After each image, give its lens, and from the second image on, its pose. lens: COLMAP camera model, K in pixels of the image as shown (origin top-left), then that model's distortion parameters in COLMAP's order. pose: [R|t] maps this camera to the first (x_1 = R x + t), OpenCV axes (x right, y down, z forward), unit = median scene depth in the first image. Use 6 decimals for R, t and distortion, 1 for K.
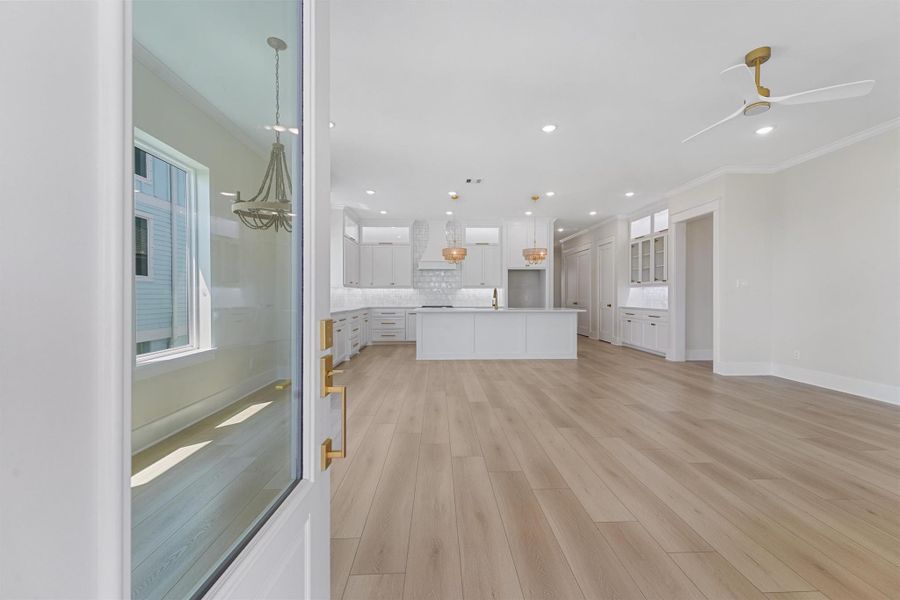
lens RADIAL K [[355.7, 0, 451.3], [0, 355.7, 297.9], [0, 0, 1]] dist [0.001440, -0.000044]
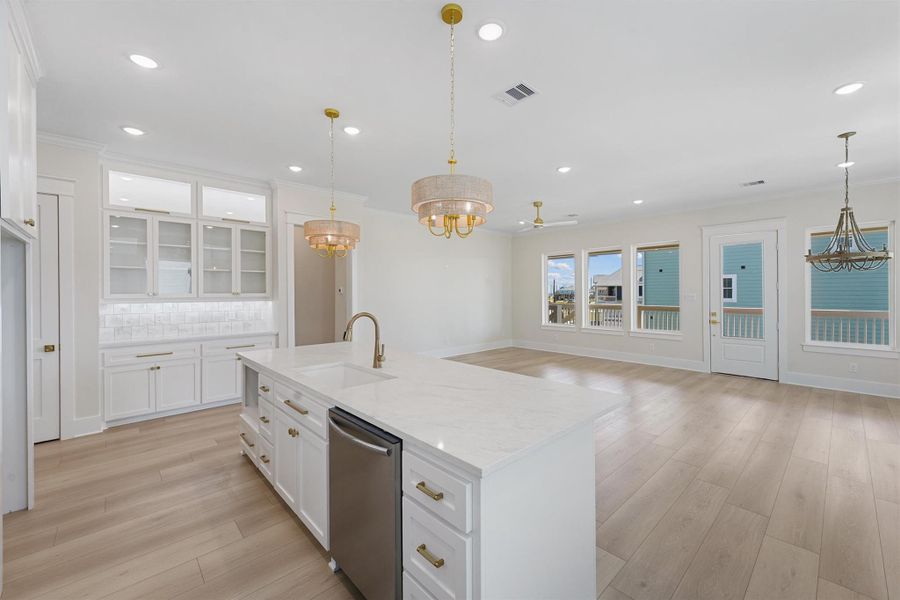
lens RADIAL K [[360.7, 0, 454.4], [0, 360.7, 294.1], [0, 0, 1]] dist [0.000758, 0.000018]
pose [[-0.657542, 0.001919, 0.753416, -0.188152], [0.009407, 0.999940, 0.005663, -0.042712], [-0.753359, 0.010811, -0.657520, 1.032709]]
